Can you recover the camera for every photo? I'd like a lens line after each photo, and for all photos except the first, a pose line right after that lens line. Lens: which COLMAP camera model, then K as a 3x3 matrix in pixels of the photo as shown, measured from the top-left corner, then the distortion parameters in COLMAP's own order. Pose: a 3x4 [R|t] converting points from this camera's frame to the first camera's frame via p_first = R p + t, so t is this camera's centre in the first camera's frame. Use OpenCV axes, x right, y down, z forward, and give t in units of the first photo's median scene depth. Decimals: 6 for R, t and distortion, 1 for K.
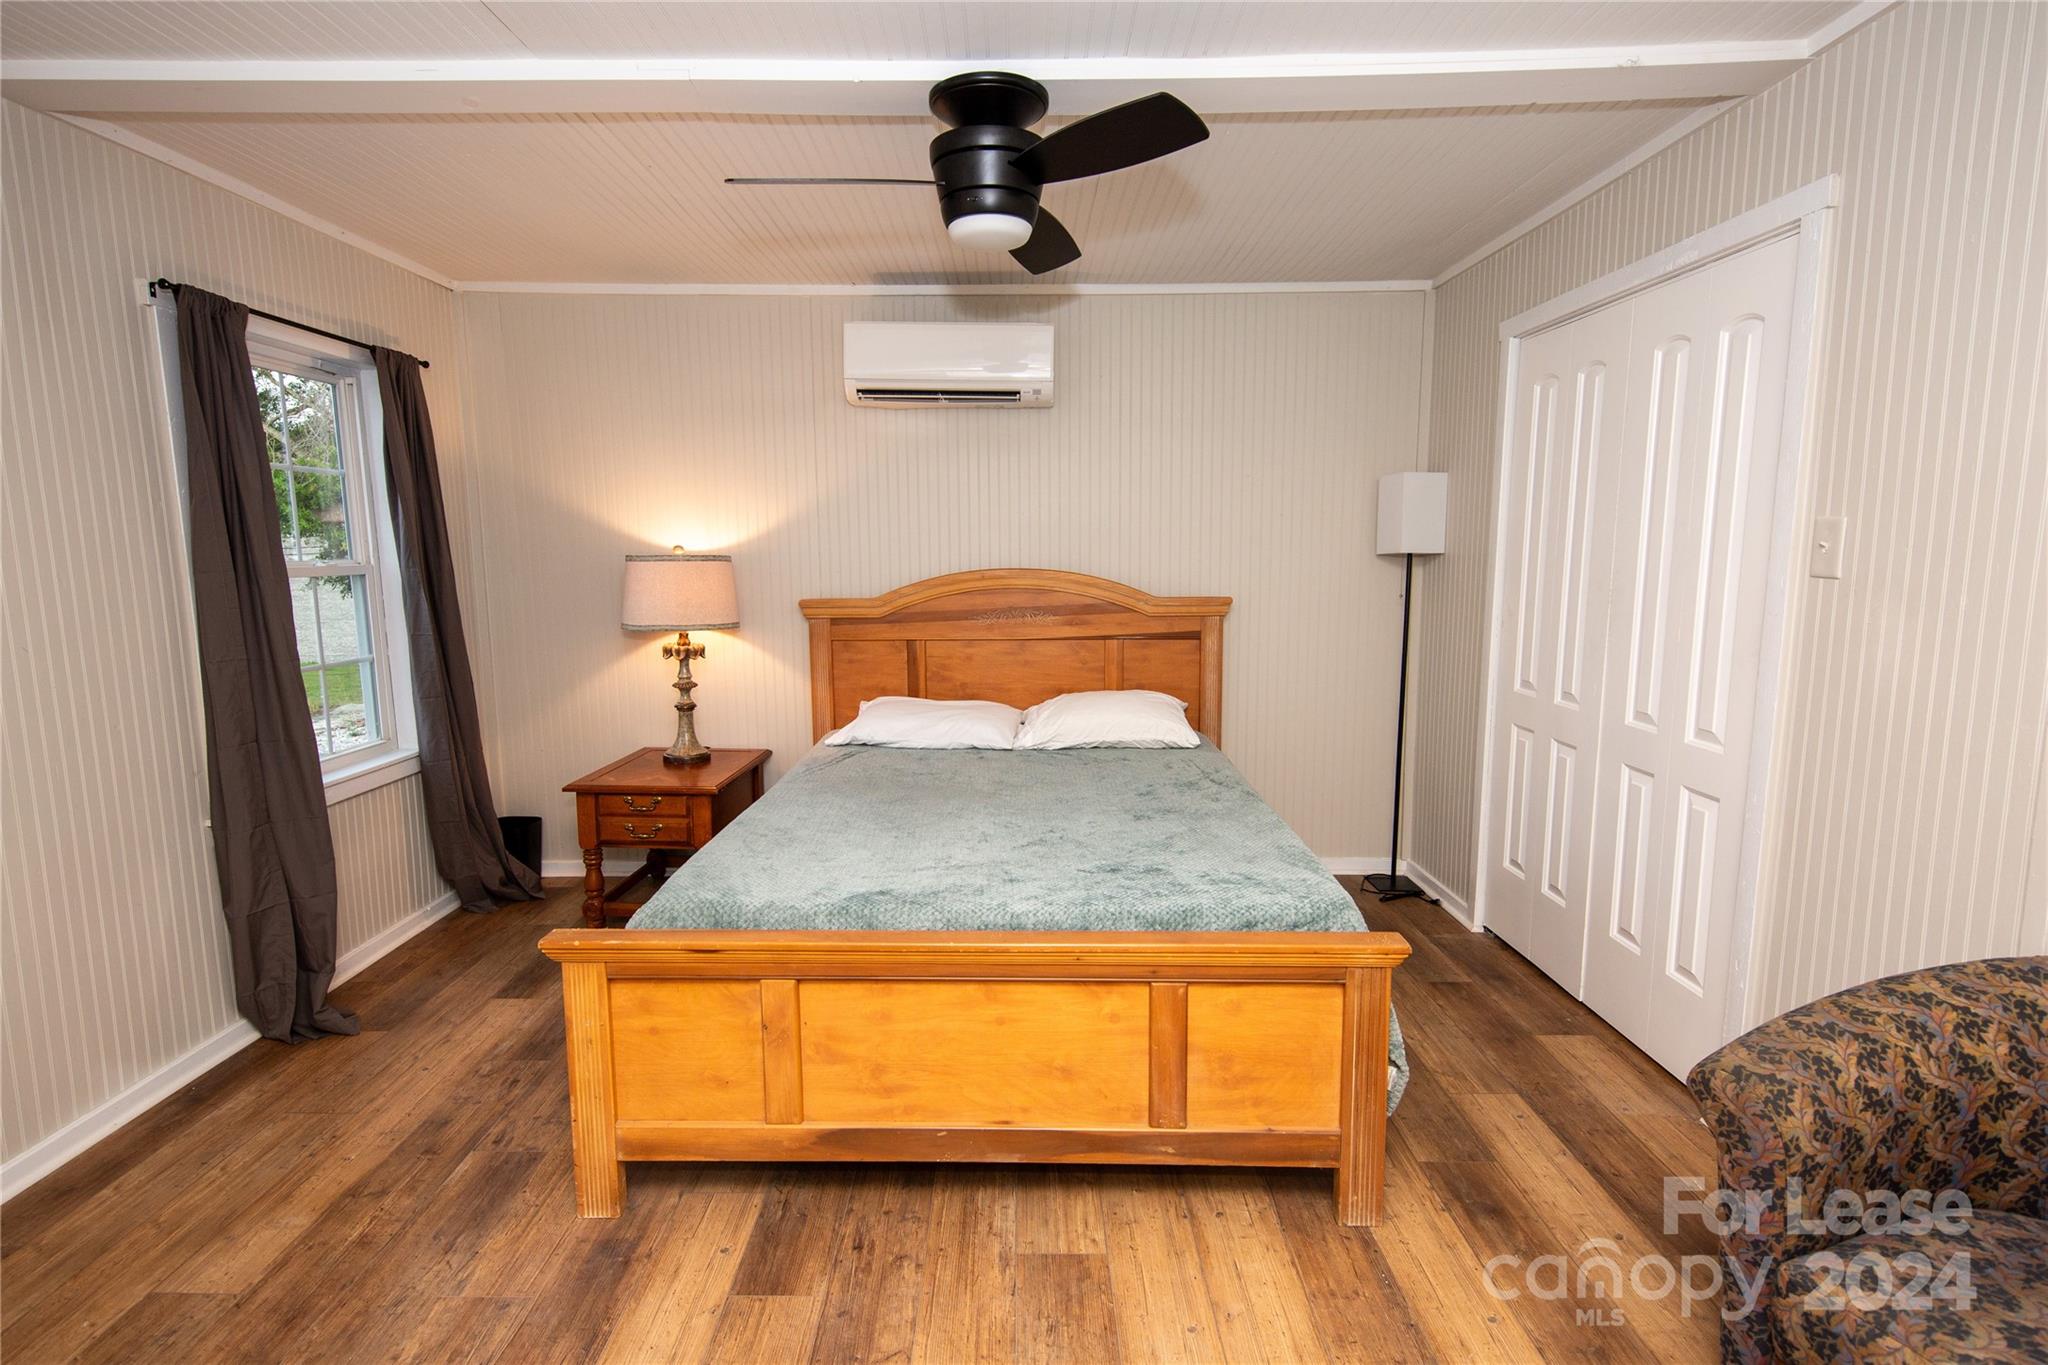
lens RADIAL K [[1002.3, 0, 1014.1], [0, 1002.3, 694.0], [0, 0, 1]] dist [0.019425, -0.009805]
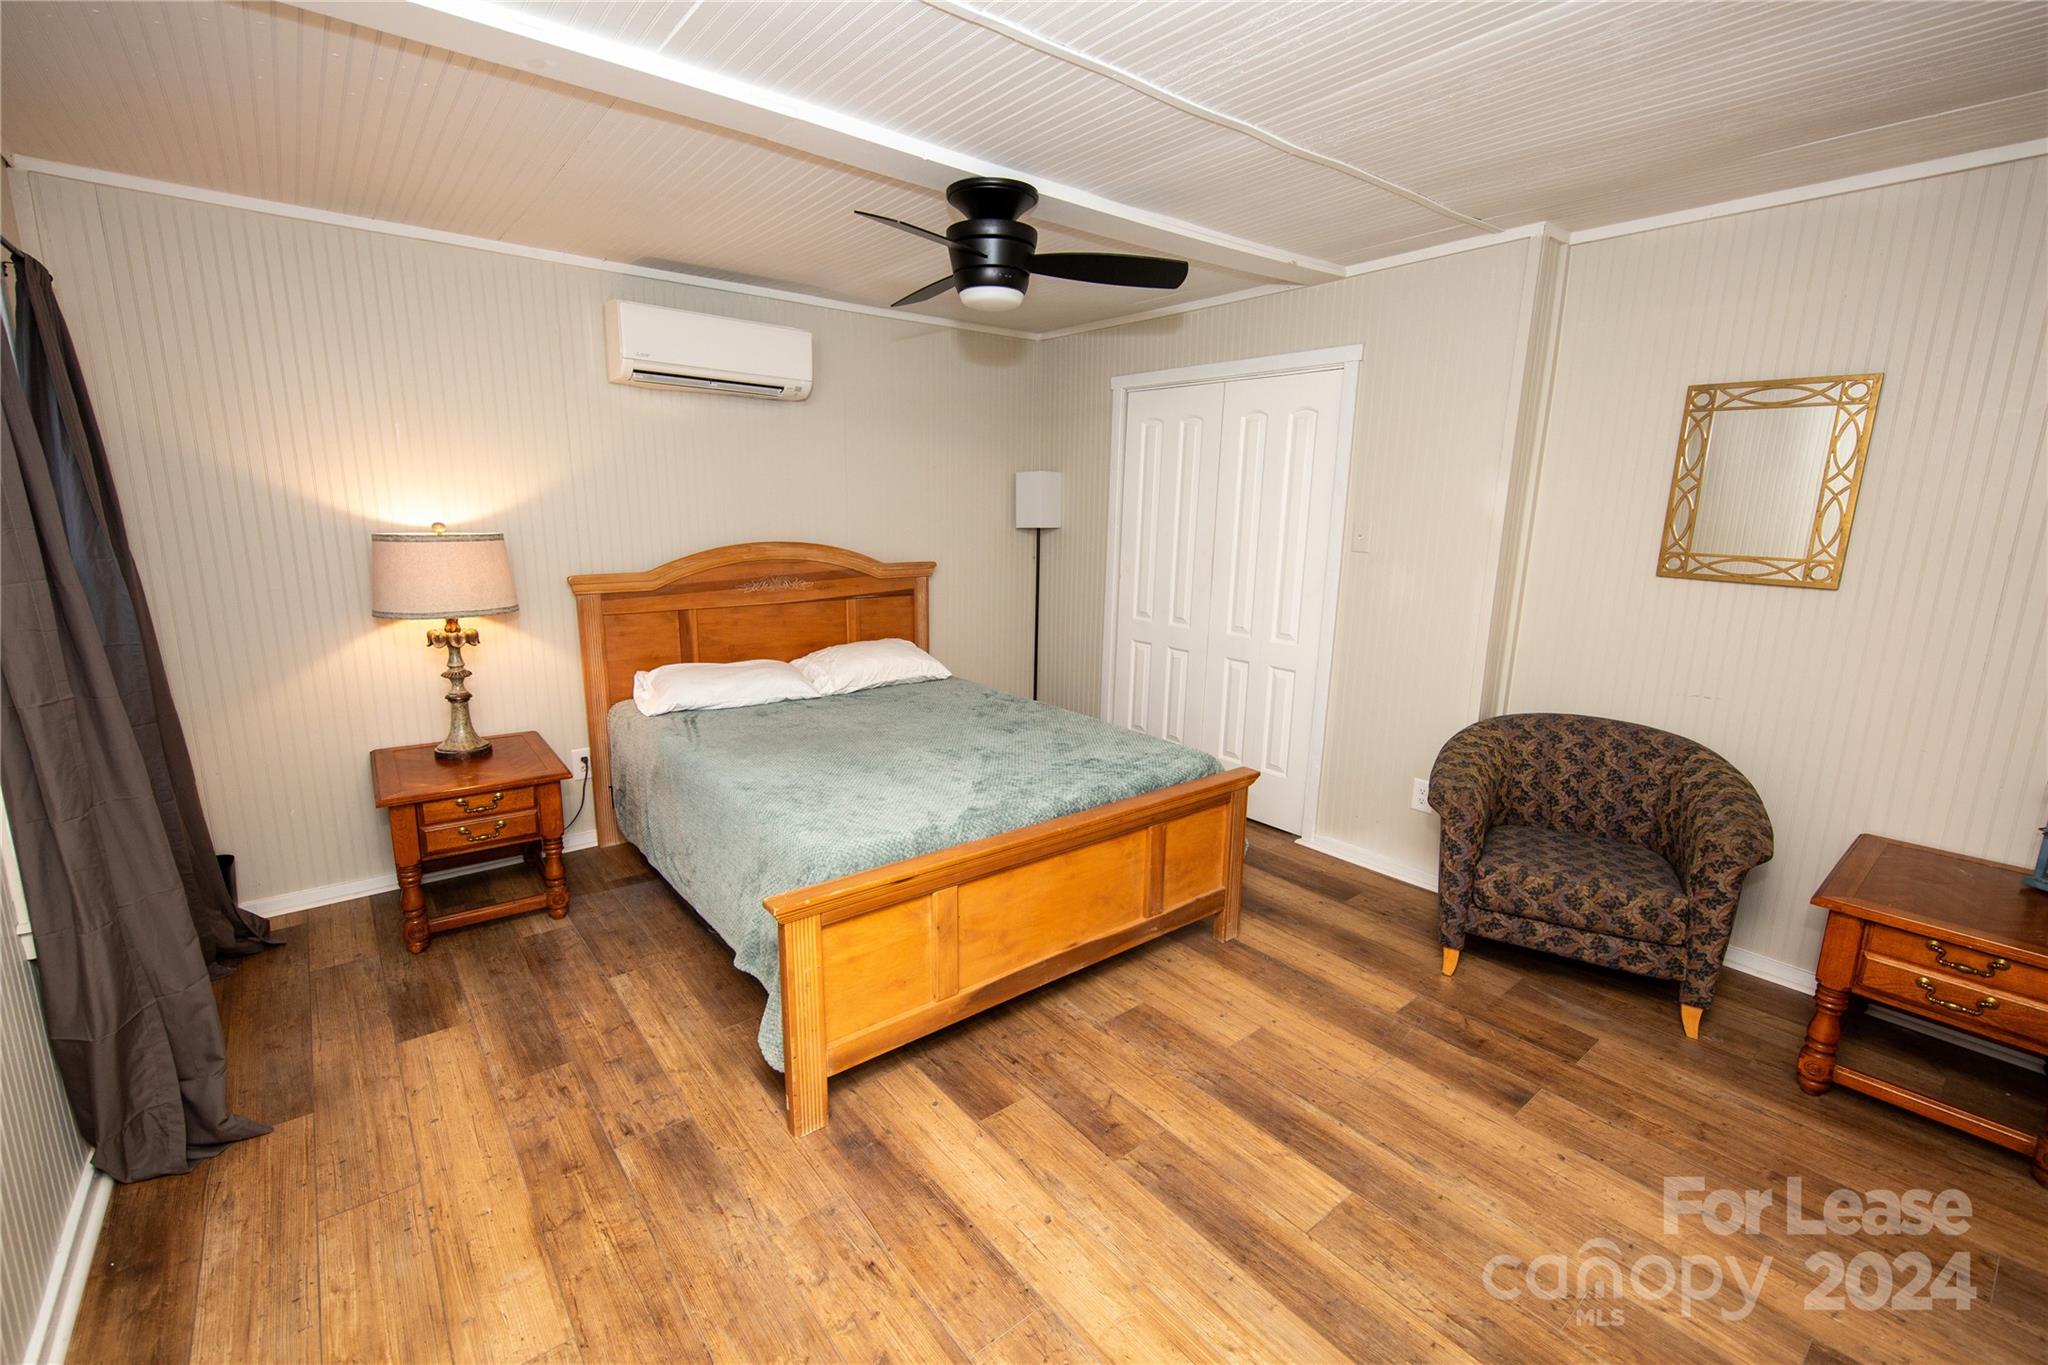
lens RADIAL K [[863.6, 0, 1024.0], [0, 863.6, 682.5], [0, 0, 1]] dist [0.015548, -0.007052]
pose [[0.775566, -0.116967, 0.620336, -0.750631], [0.074841, 0.992791, 0.093626, -0.066676], [-0.626815, -0.026186, 0.778728, 0.080675]]
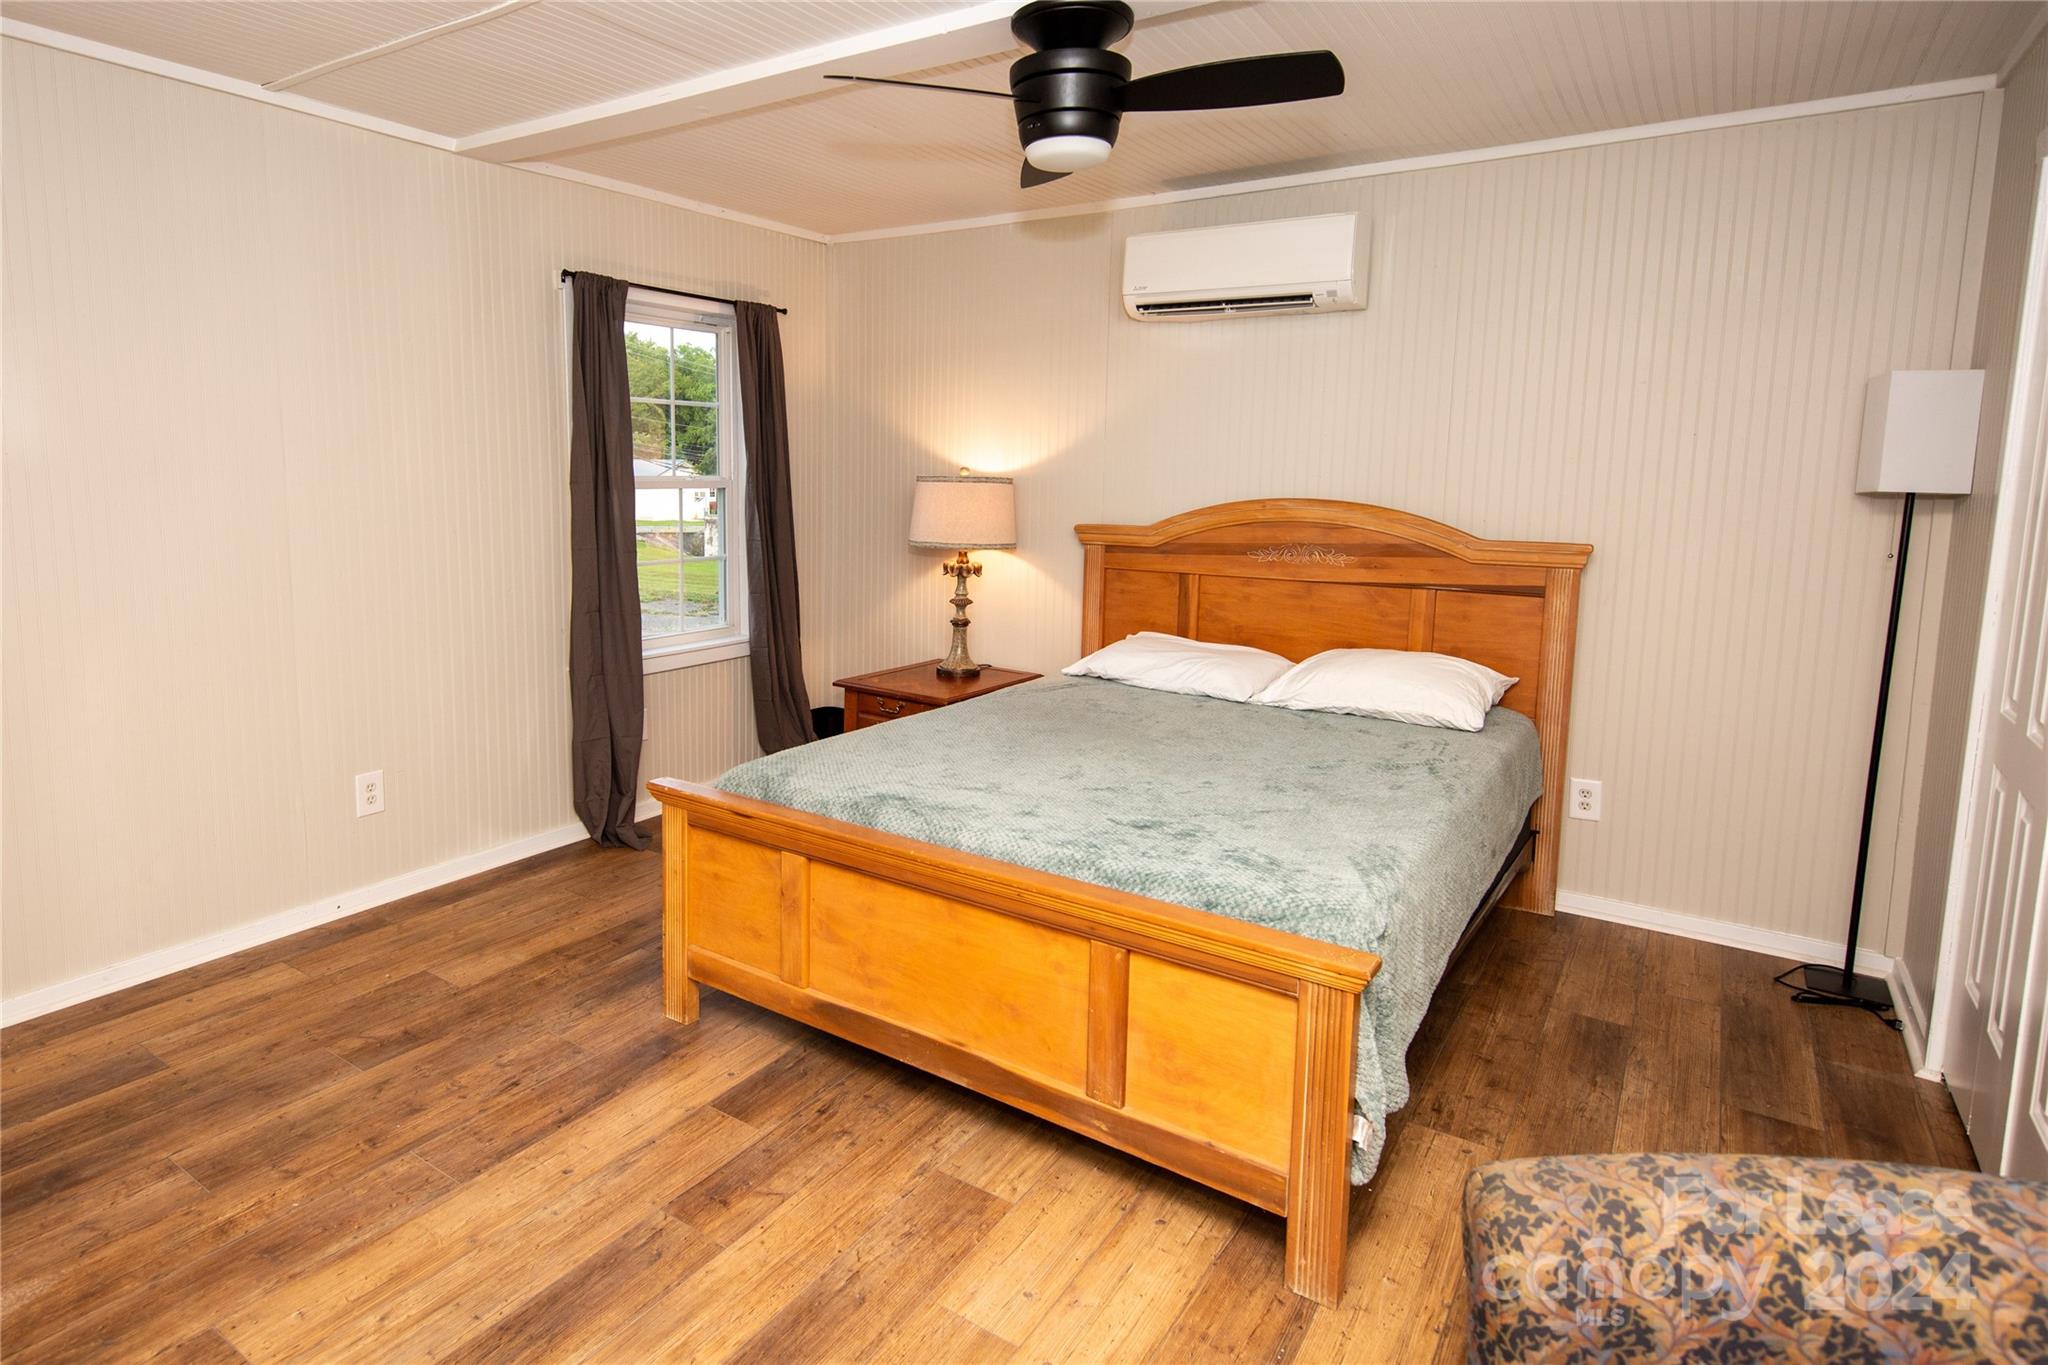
lens RADIAL K [[1128.4, 0, 909.2], [0, 1128.4, 617.7], [0, 0, 1]] dist [0.019580, -0.009690]
pose [[0.816883, 0.089638, -0.569795, 0.525635], [-0.097816, 0.995071, 0.016307, -0.010547], [0.568448, 0.042414, 0.821625, 0.023192]]
